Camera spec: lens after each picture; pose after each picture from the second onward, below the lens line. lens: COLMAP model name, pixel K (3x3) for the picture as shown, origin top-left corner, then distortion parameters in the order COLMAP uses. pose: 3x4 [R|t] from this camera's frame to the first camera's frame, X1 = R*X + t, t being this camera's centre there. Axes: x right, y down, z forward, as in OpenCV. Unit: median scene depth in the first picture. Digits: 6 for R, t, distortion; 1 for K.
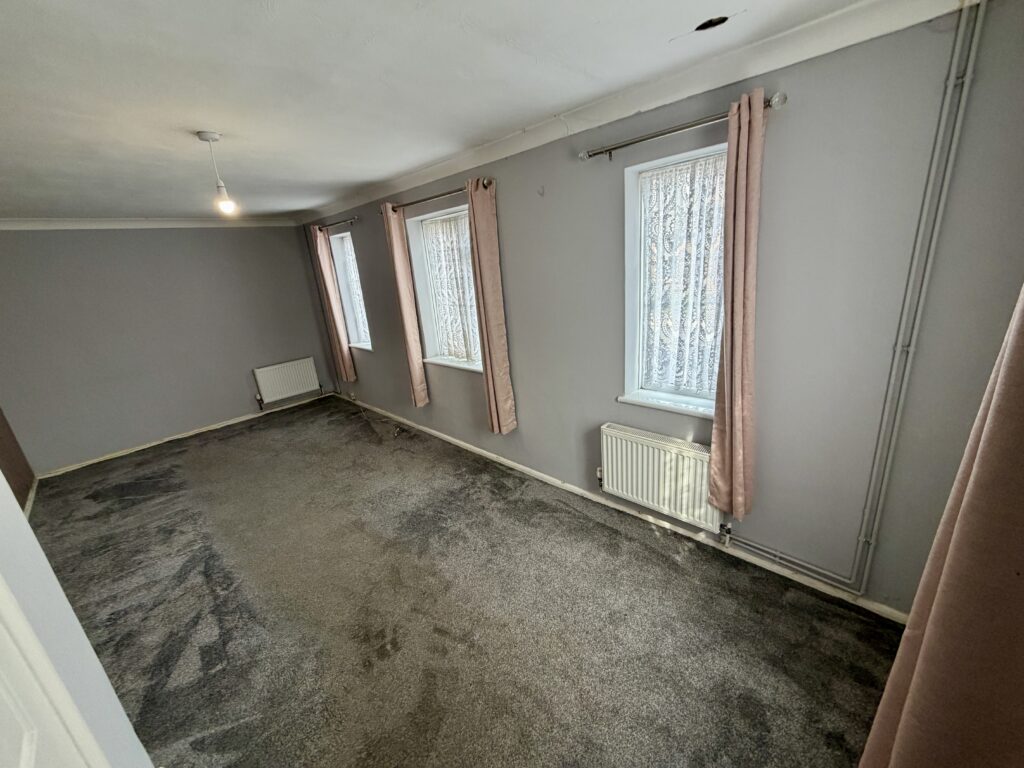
lens RADIAL K [[406.7, 0, 510.3], [0, 406.7, 383.6], [0, 0, 1]] dist [0.000918, 0.000246]
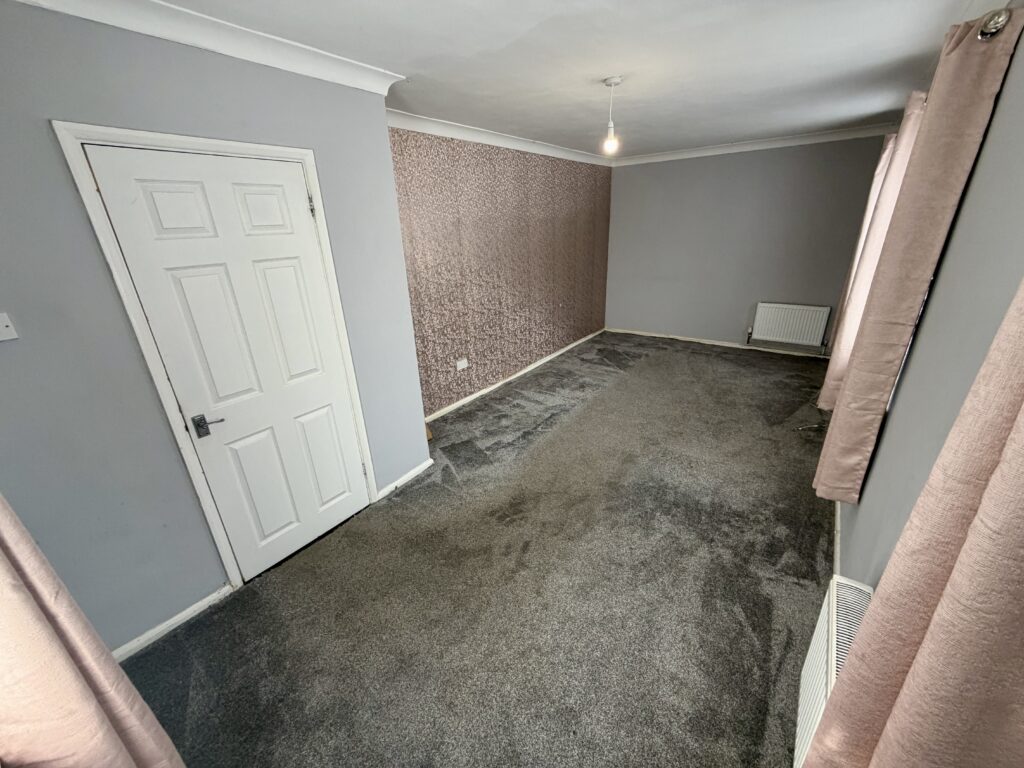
lens RADIAL K [[406.7, 0, 511.2], [0, 406.7, 384.2], [0, 0, 1]] dist [0.000918, 0.000246]
pose [[0.142613, 0.440823, -0.886192, 0.327748], [-0.269546, 0.878801, 0.393769, -0.118053], [0.952369, 0.182713, 0.244151, 0.311949]]
